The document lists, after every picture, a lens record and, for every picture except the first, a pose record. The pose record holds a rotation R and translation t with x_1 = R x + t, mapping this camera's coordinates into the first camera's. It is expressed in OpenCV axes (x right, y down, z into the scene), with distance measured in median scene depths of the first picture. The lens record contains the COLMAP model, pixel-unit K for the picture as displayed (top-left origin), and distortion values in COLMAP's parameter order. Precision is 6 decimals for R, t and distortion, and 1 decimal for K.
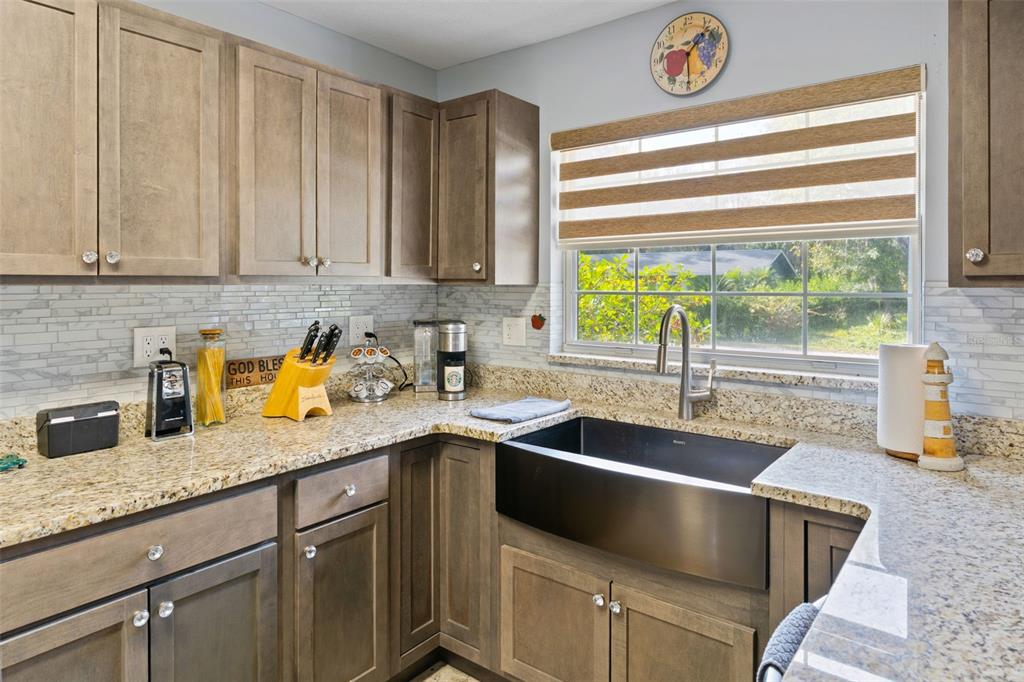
lens RADIAL K [[621.5, 0, 512.1], [0, 621.5, 284.2], [0, 0, 1]] dist [-0.001026, 0.002541]
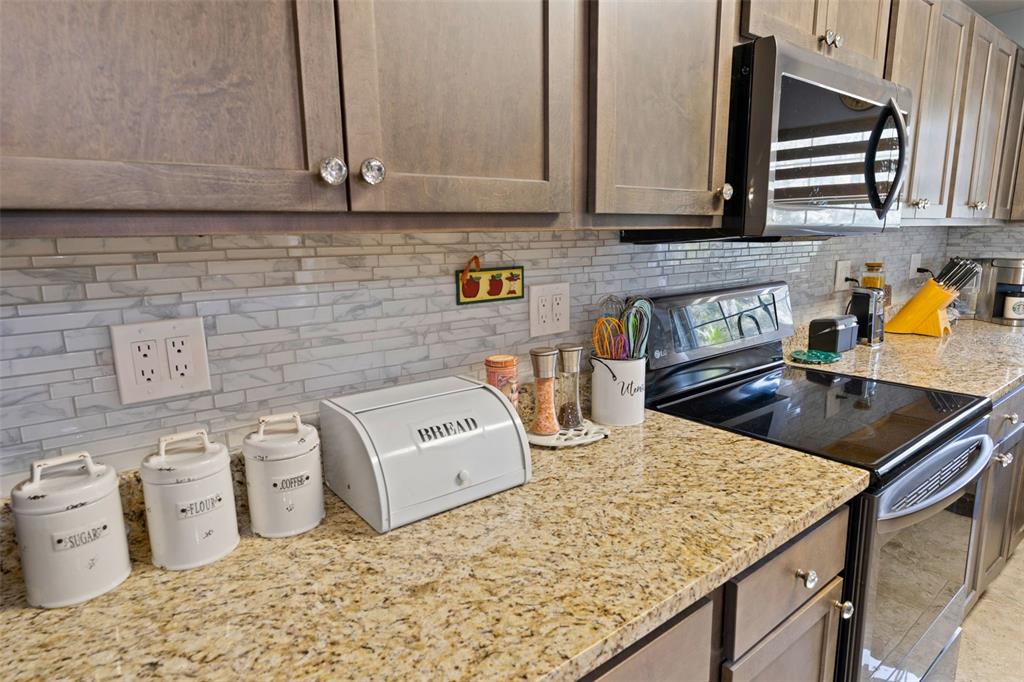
lens RADIAL K [[575.5, 0, 512.0], [0, 575.5, 341.0], [0, 0, 1]] dist [0.000170, 0.000883]
pose [[0.970111, 0.029172, -0.240902, -0.907535], [0.015070, 0.983588, 0.179797, 0.007208], [0.242194, -0.178054, 0.953750, -0.318696]]
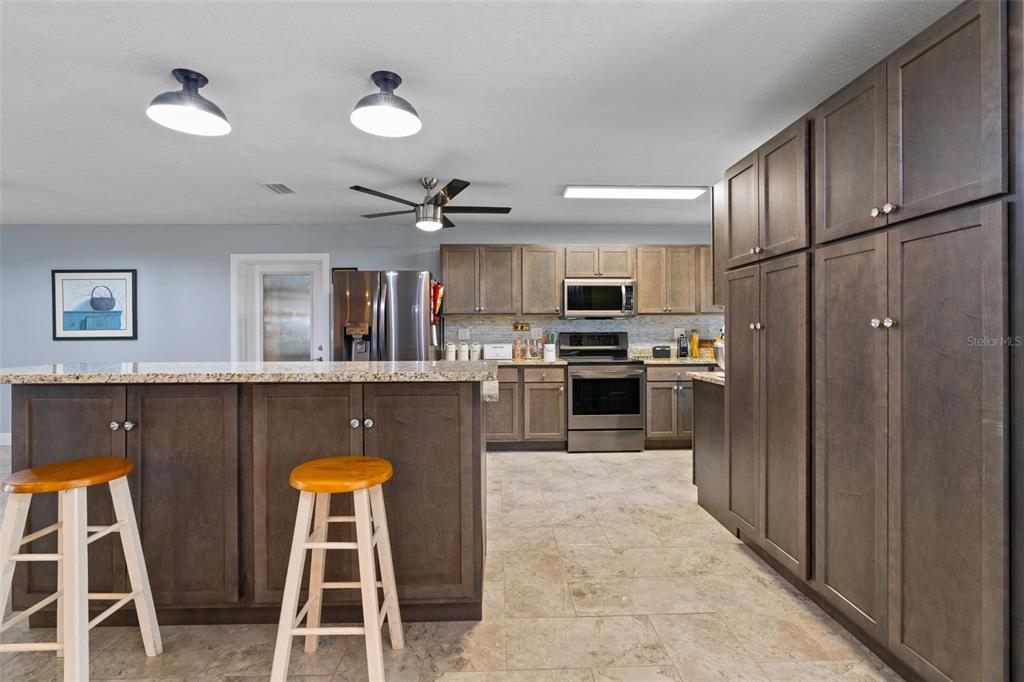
lens RADIAL K [[459.0, 0, 512.4], [0, 459.0, 333.7], [0, 0, 1]] dist [-0.004112, -0.000217]
pose [[0.634771, 0.000088, -0.772700, 0.804408], [0.002007, 0.999996, 0.001763, 0.089828], [0.772698, -0.002670, 0.634768, -1.332704]]
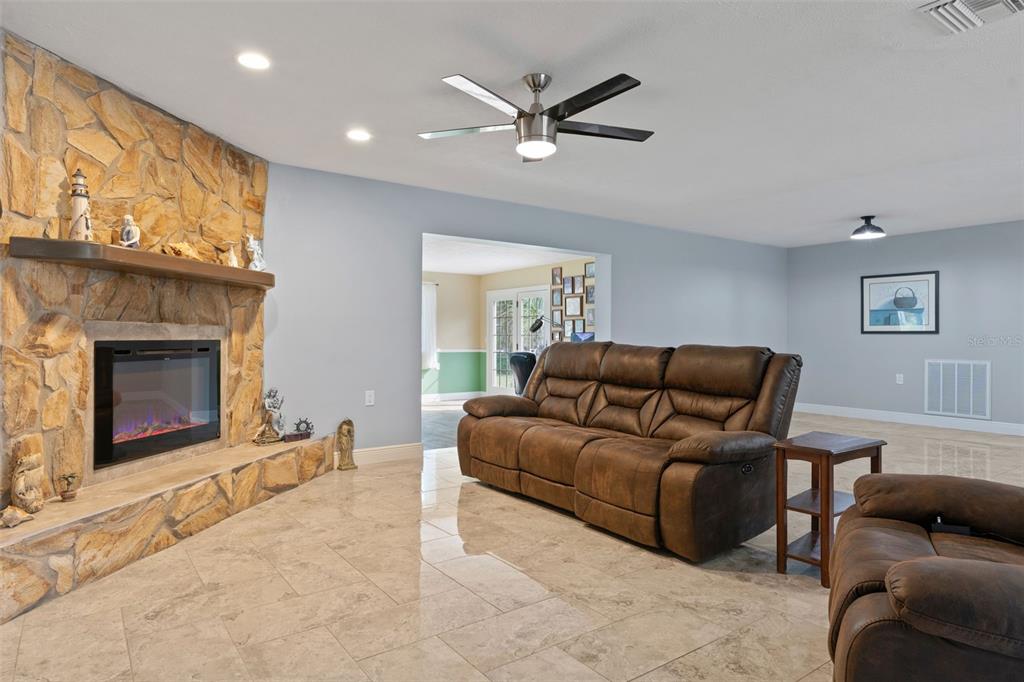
lens RADIAL K [[597.6, 0, 508.9], [0, 597.6, 337.8], [0, 0, 1]] dist [-0.000763, 0.000778]
pose [[-0.283722, 0.004698, -0.958895, 1.754443], [-0.004694, 0.999969, 0.006288, 0.135817], [0.958895, 0.006285, -0.283691, -2.734243]]
